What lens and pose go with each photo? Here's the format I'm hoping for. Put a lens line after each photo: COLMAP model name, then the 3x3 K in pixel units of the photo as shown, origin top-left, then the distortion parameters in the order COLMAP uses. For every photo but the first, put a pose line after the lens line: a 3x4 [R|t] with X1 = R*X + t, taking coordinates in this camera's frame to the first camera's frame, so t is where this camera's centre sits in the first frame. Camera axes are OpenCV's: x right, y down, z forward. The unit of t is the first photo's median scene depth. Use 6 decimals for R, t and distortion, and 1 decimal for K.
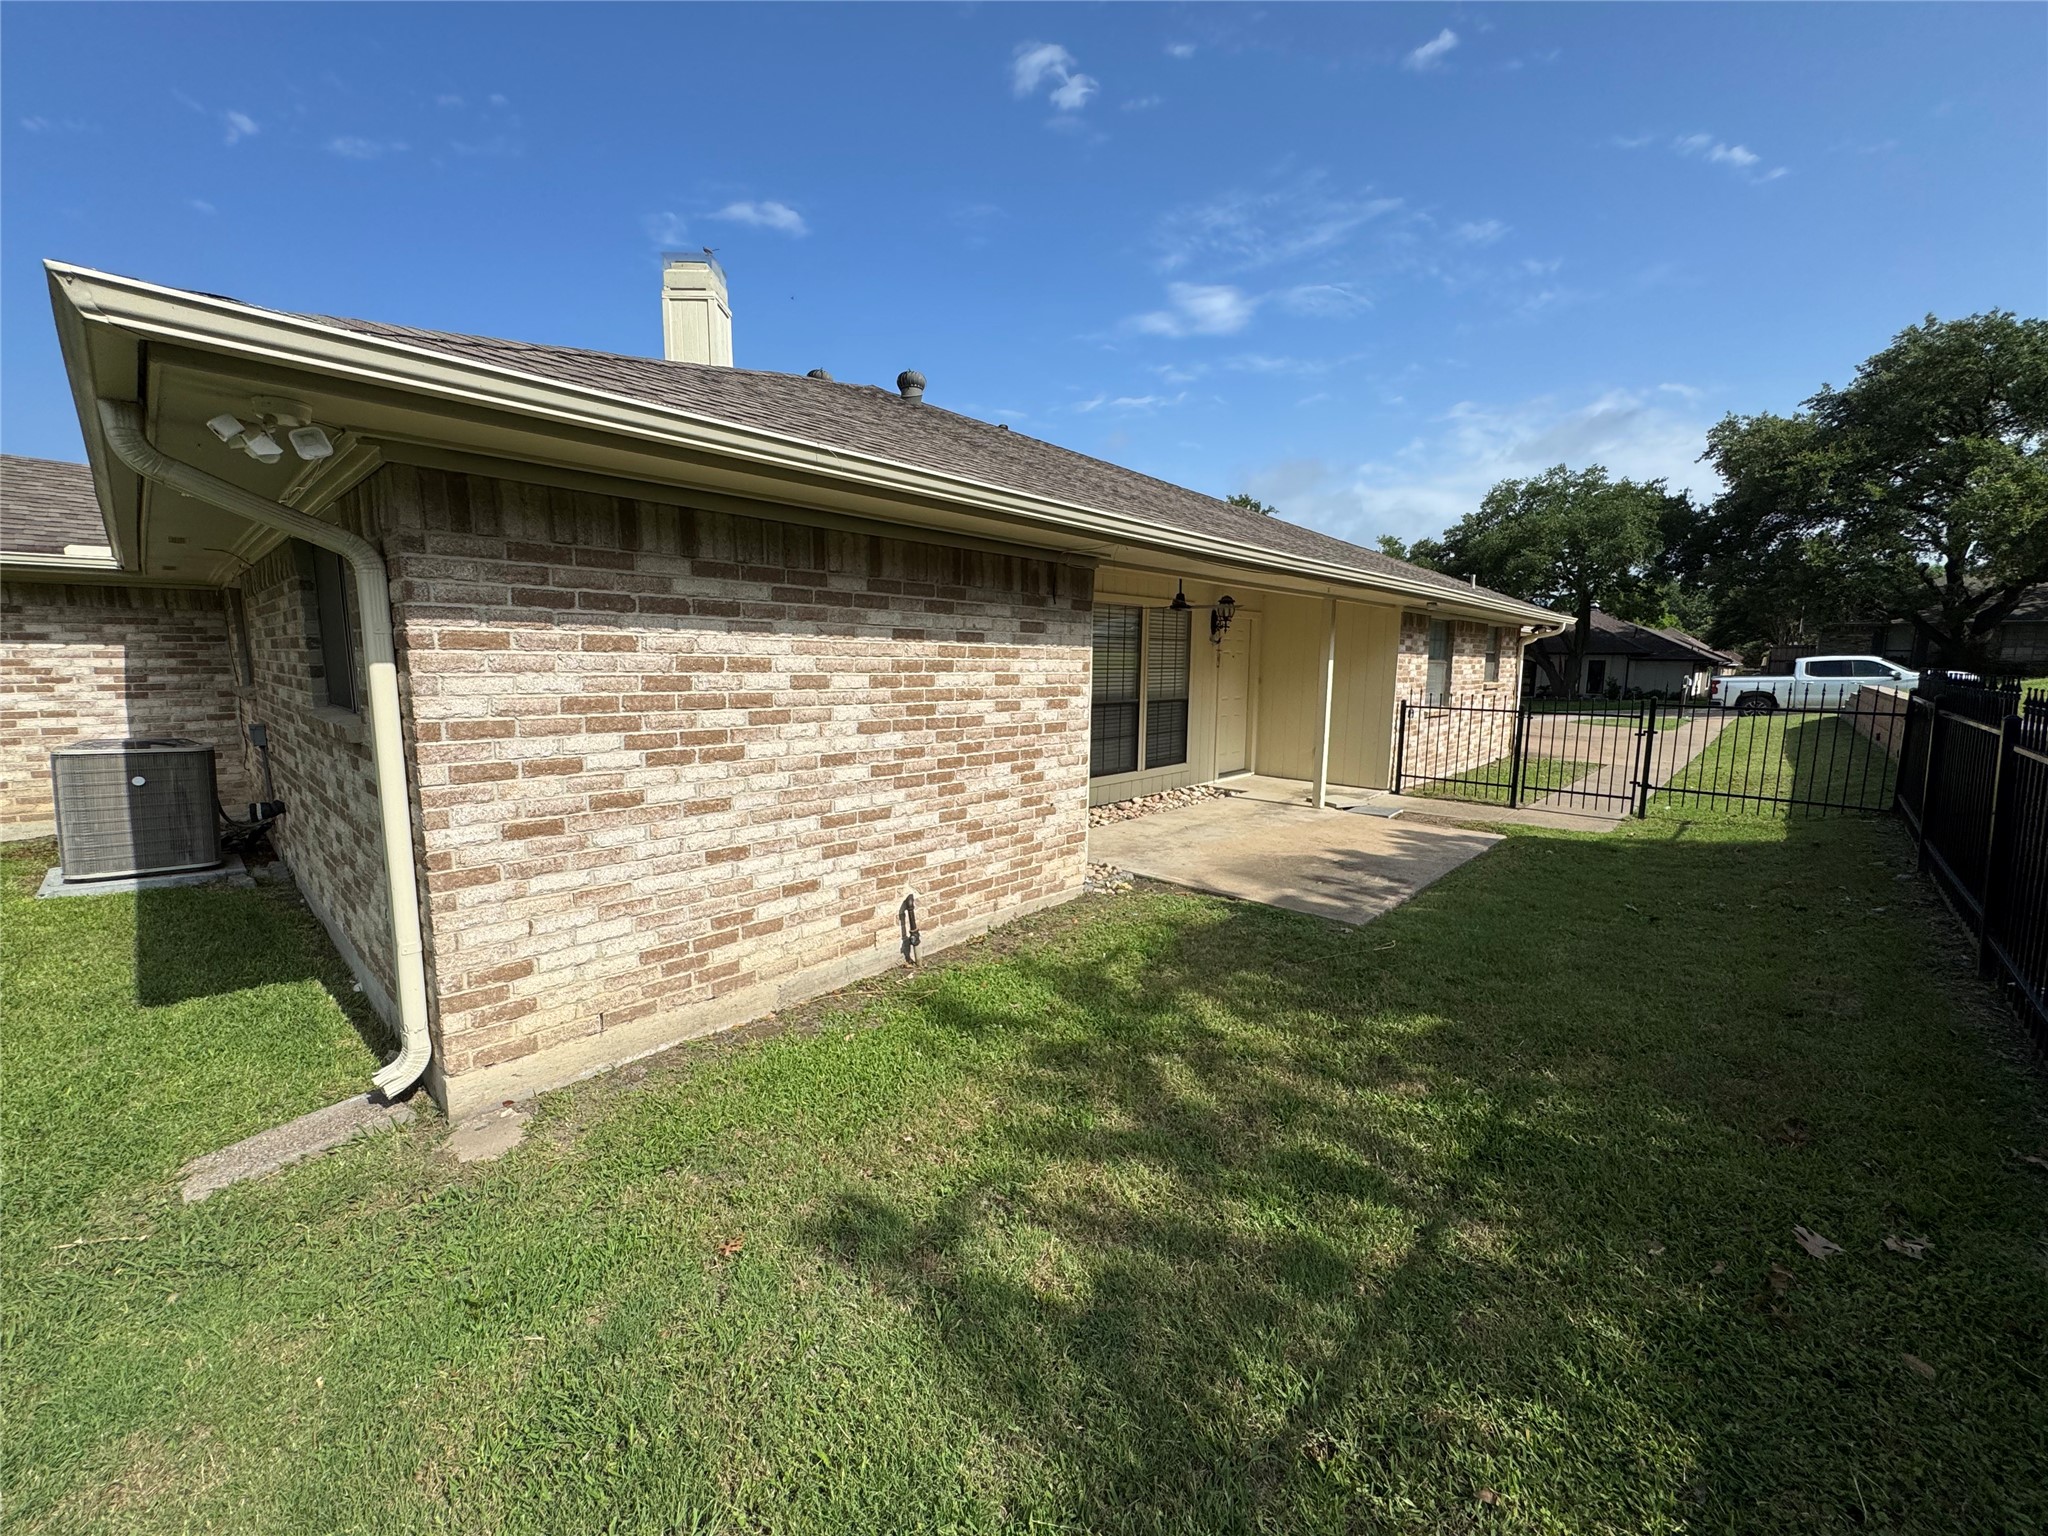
lens RADIAL K [[820.3, 0, 1024.0], [0, 820.3, 768.0], [0, 0, 1]] dist [-0.001900, 0.000104]
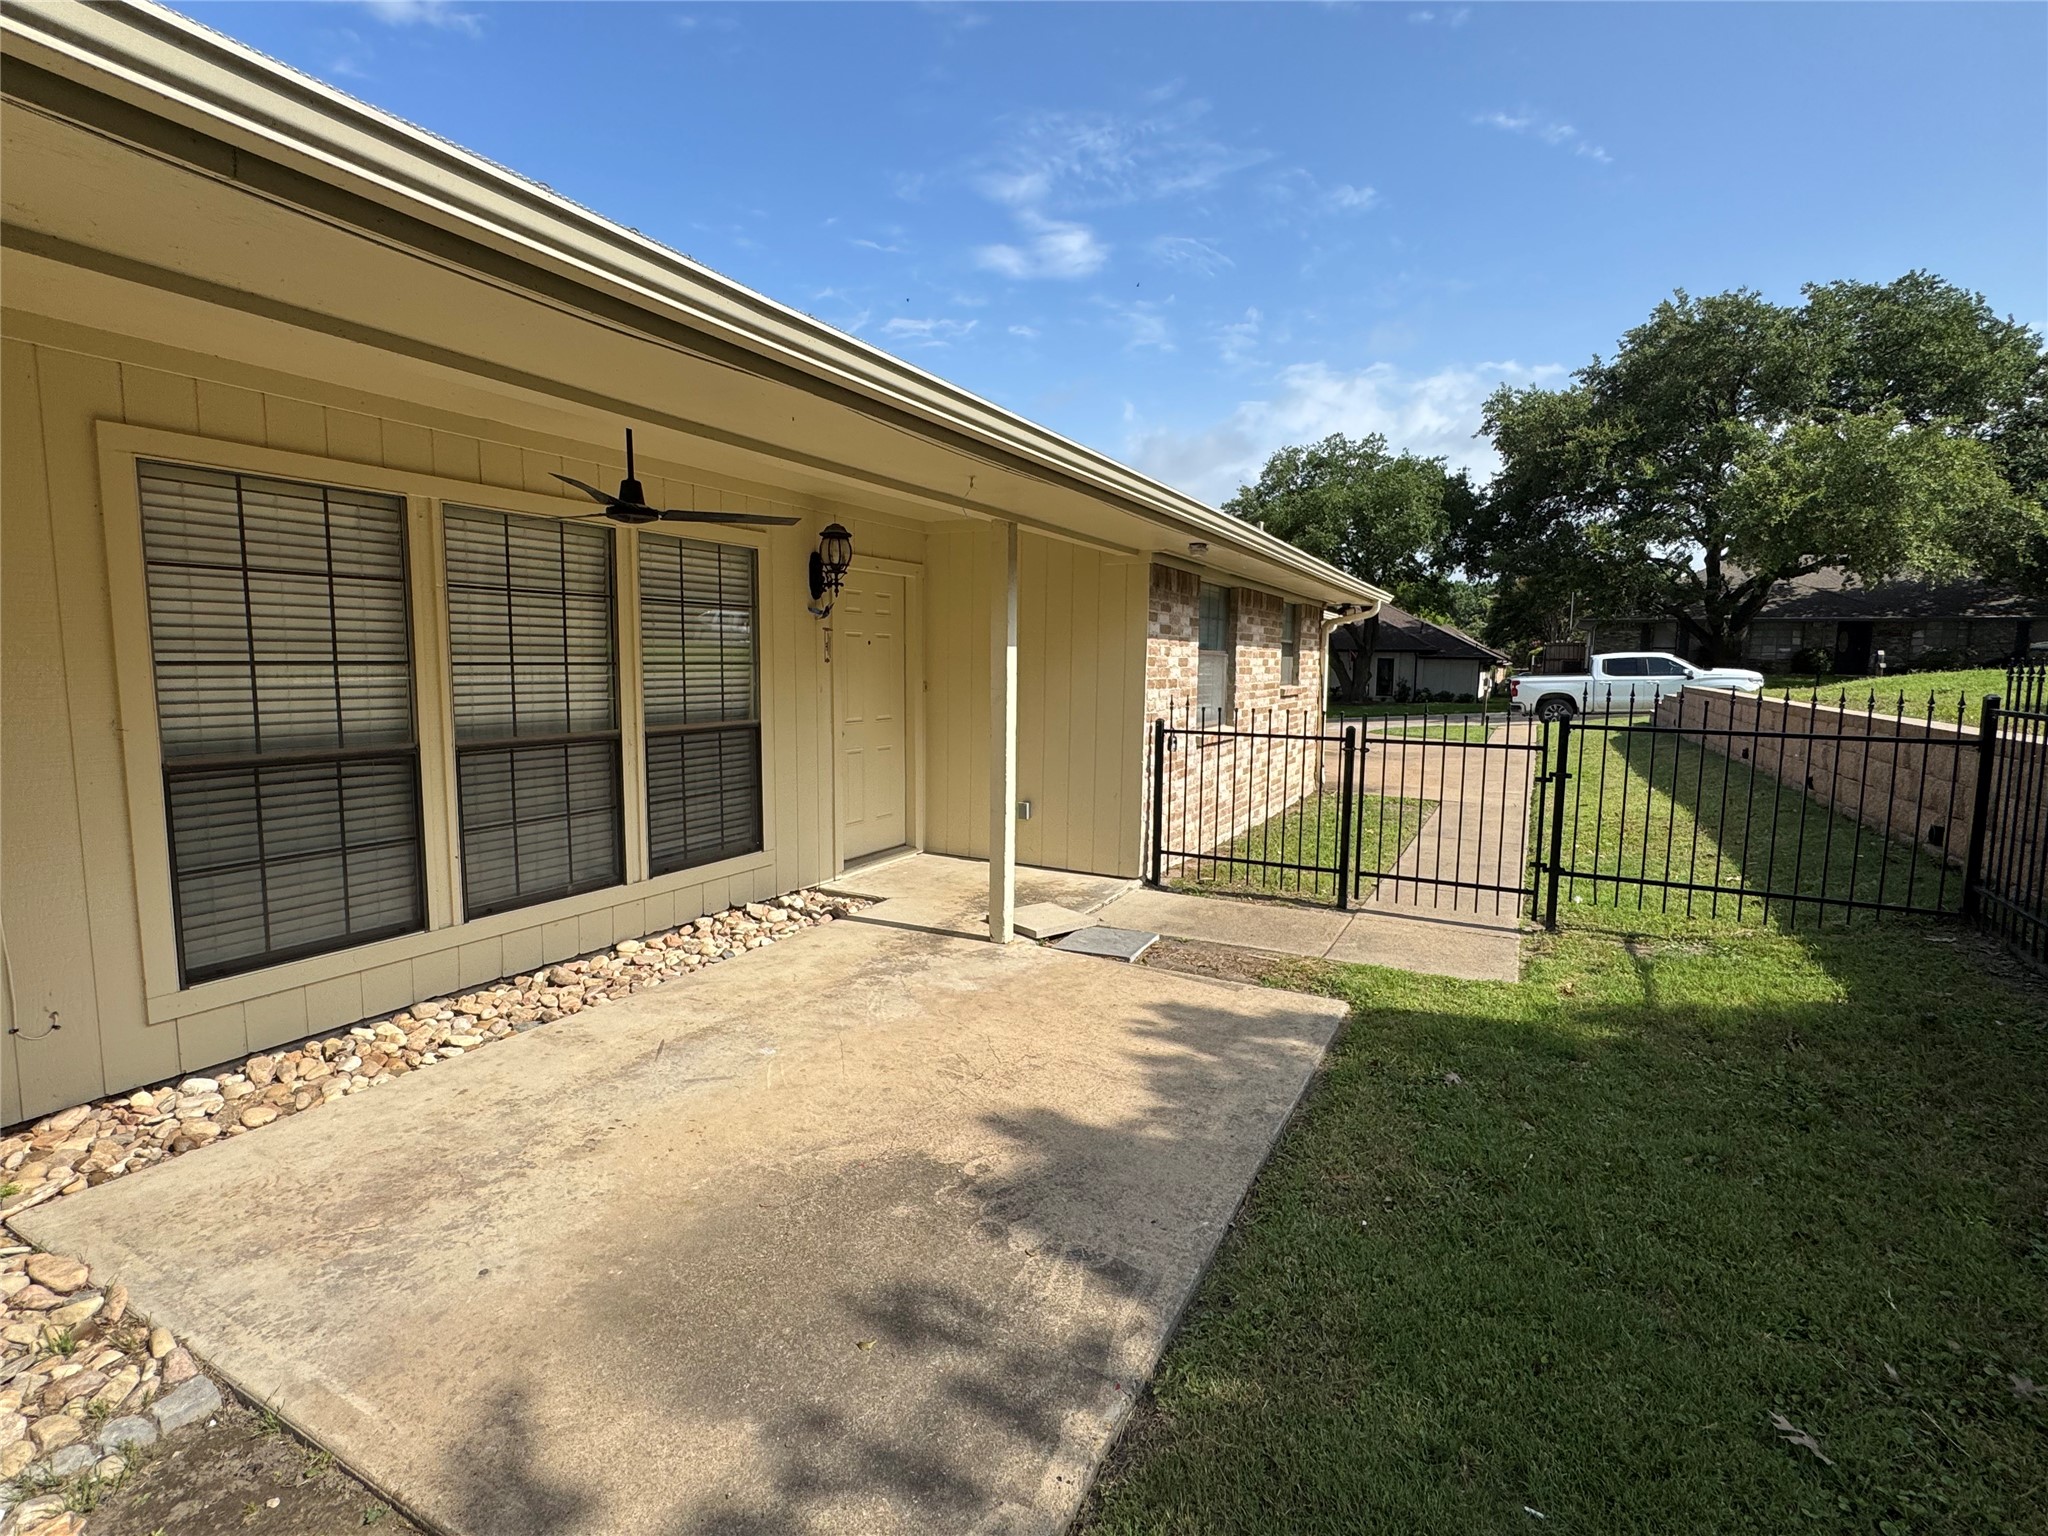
lens RADIAL K [[988.0, 0, 1024.0], [0, 988.0, 768.0], [0, 0, 1]] dist [-0.005410, -0.000316]
pose [[0.964292, -0.028035, 0.263352, 0.153762], [0.033603, 0.999296, -0.016661, -0.033083], [-0.262699, 0.024916, 0.964556, 0.294590]]
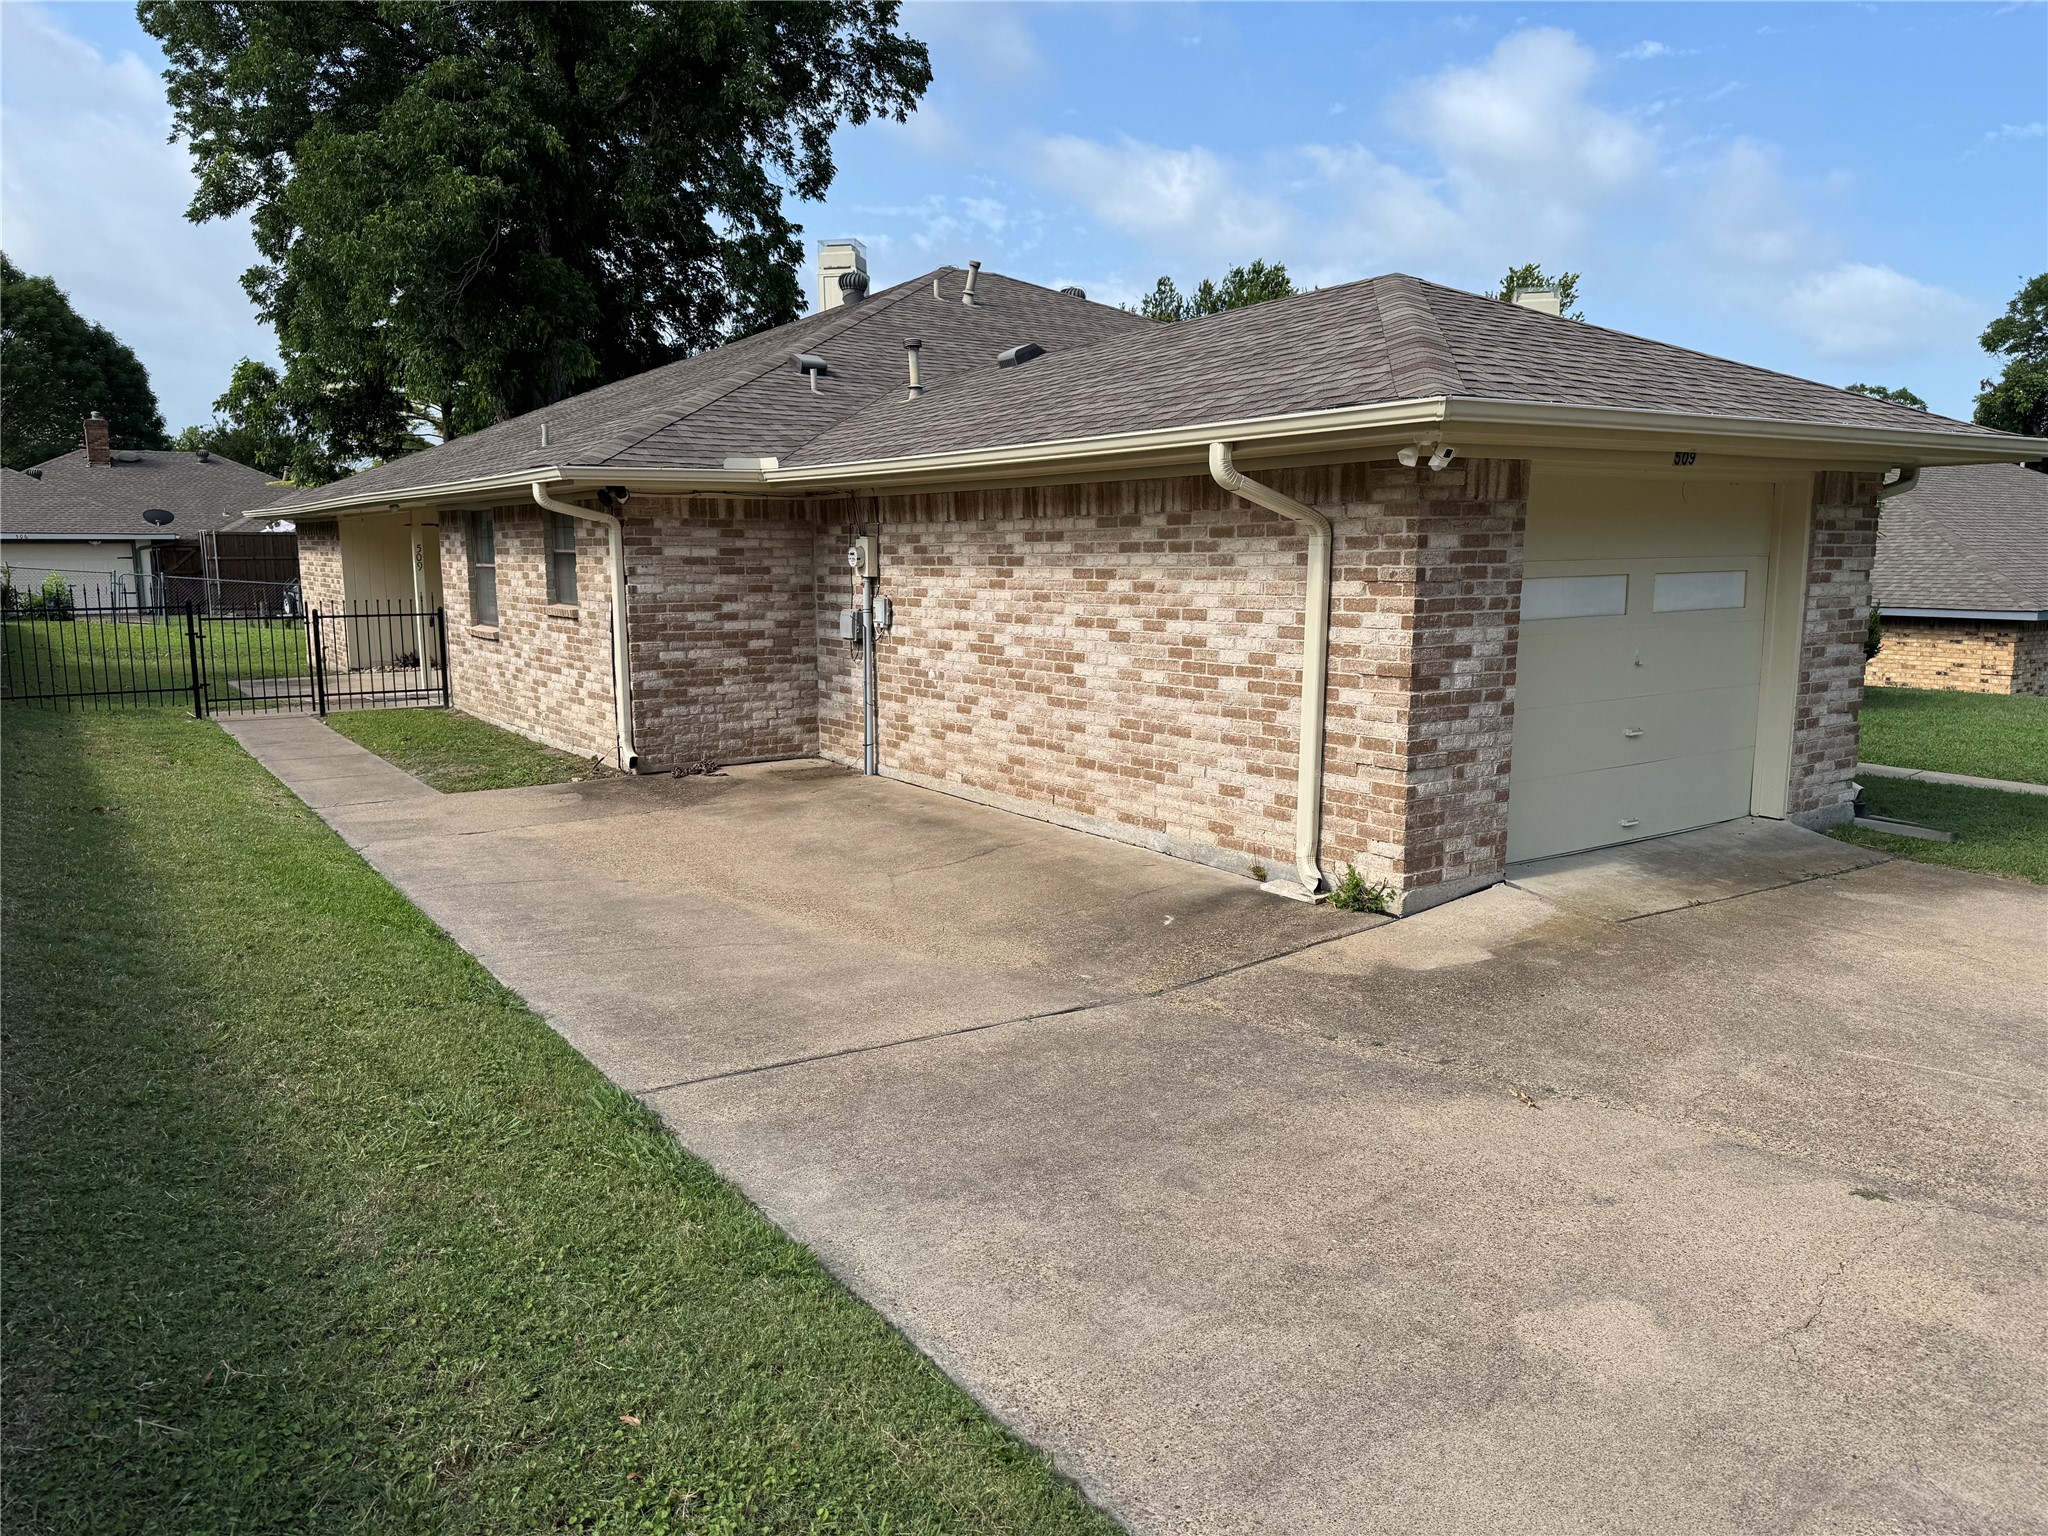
lens RADIAL K [[1408.4, 0, 1024.0], [0, 1408.4, 768.0], [0, 0, 1]] dist [0.037651, -0.000293]
pose [[-0.205649, 0.134733, -0.969307, 1.502915], [-0.136326, 0.976876, 0.164708, -0.204667], [0.969084, 0.166014, -0.182526, 1.550525]]
